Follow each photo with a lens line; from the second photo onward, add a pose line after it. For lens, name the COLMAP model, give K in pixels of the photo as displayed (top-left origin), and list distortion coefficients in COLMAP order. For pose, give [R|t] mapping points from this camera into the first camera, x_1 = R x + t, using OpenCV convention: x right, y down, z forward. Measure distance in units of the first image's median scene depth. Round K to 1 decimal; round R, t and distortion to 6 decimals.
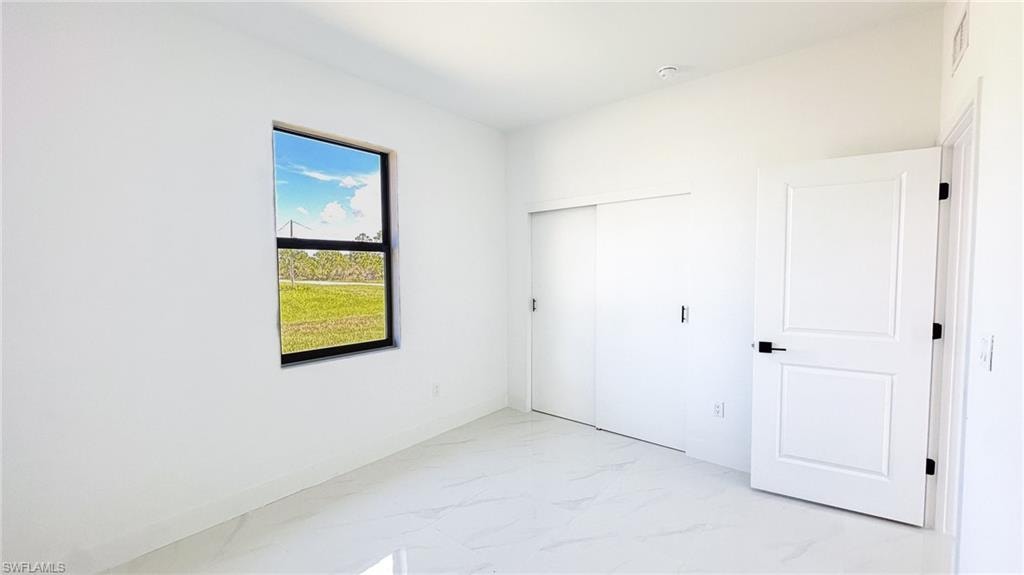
lens RADIAL K [[417.5, 0, 508.1], [0, 417.5, 286.9], [0, 0, 1]] dist [-0.000331, 0.000151]
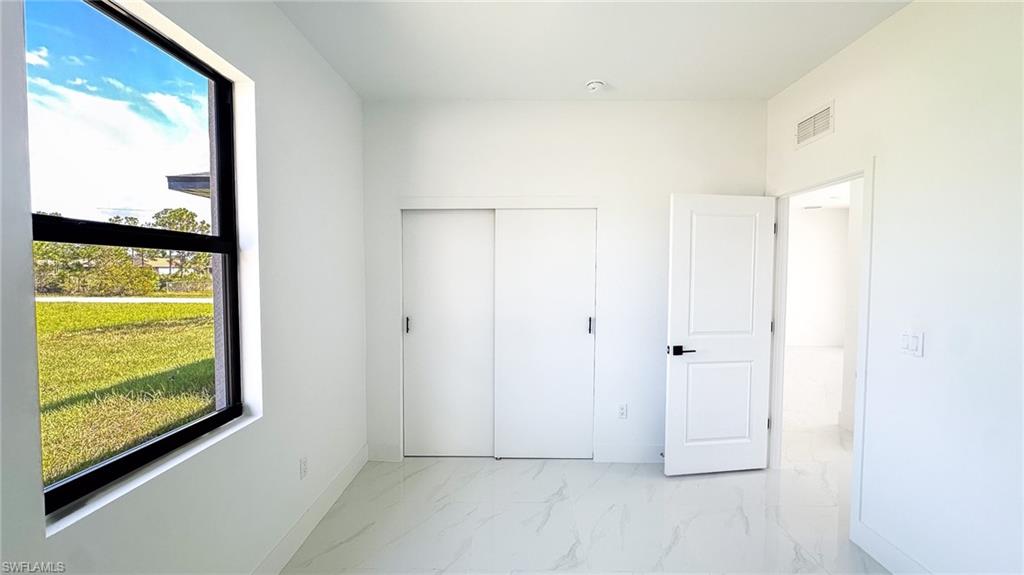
lens RADIAL K [[417.5, 0, 508.1], [0, 417.5, 286.9], [0, 0, 1]] dist [-0.000331, 0.000151]
pose [[0.765707, -0.011192, 0.643092, -0.416822], [0.019320, 0.999798, -0.005603, -0.029100], [-0.642899, 0.016715, 0.765768, 0.357730]]
